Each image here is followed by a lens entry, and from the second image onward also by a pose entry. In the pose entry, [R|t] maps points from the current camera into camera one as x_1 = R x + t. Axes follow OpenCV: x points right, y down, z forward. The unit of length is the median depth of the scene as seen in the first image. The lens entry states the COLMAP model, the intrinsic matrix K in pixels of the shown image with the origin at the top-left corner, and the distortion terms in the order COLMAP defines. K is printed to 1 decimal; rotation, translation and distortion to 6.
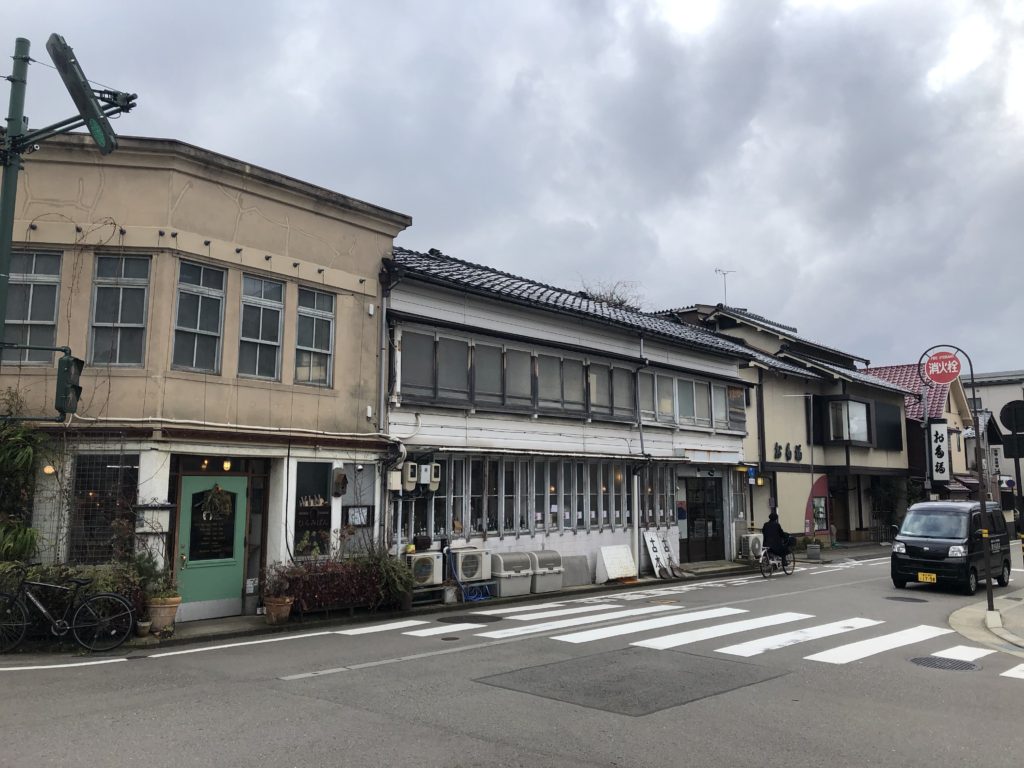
lens RADIAL K [[816.3, 0, 512.0], [0, 816.3, 384.0], [0, 0, 1]] dist [0.005609, 0.003397]
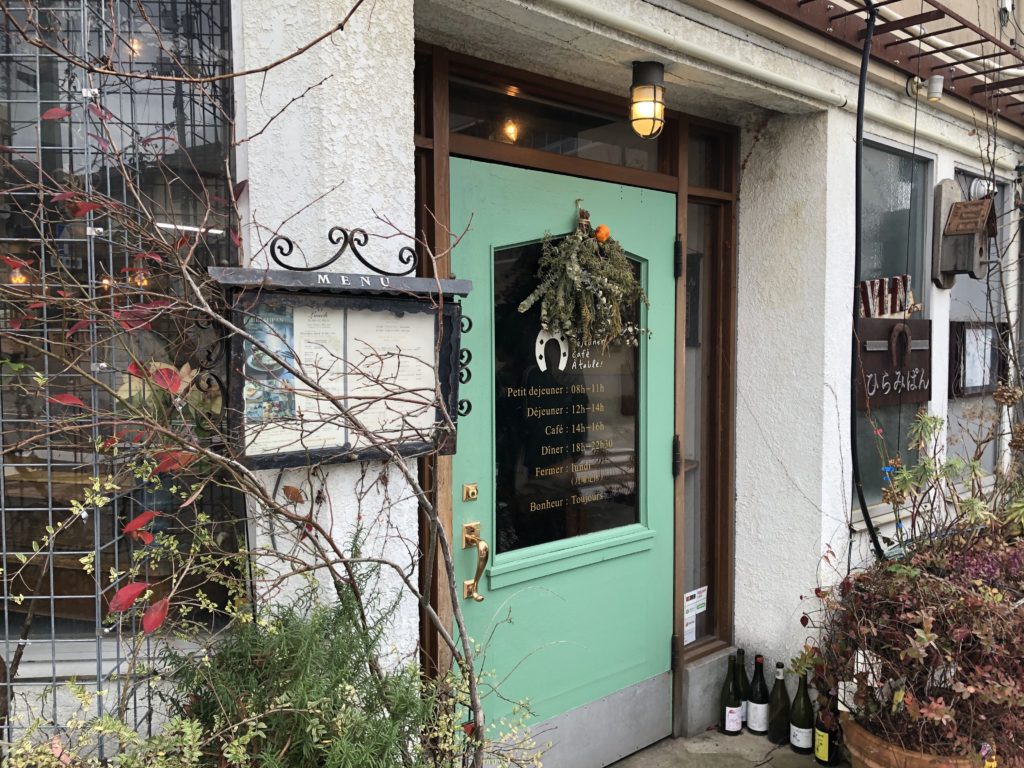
lens RADIAL K [[816.3, 0, 512.0], [0, 816.3, 384.0], [0, 0, 1]] dist [0.005609, 0.003397]
pose [[0.992440, 0.000461, -0.122734, -0.348154], [0.022380, 0.982548, 0.184658, 0.125743], [0.120677, -0.186009, 0.975109, 0.762157]]
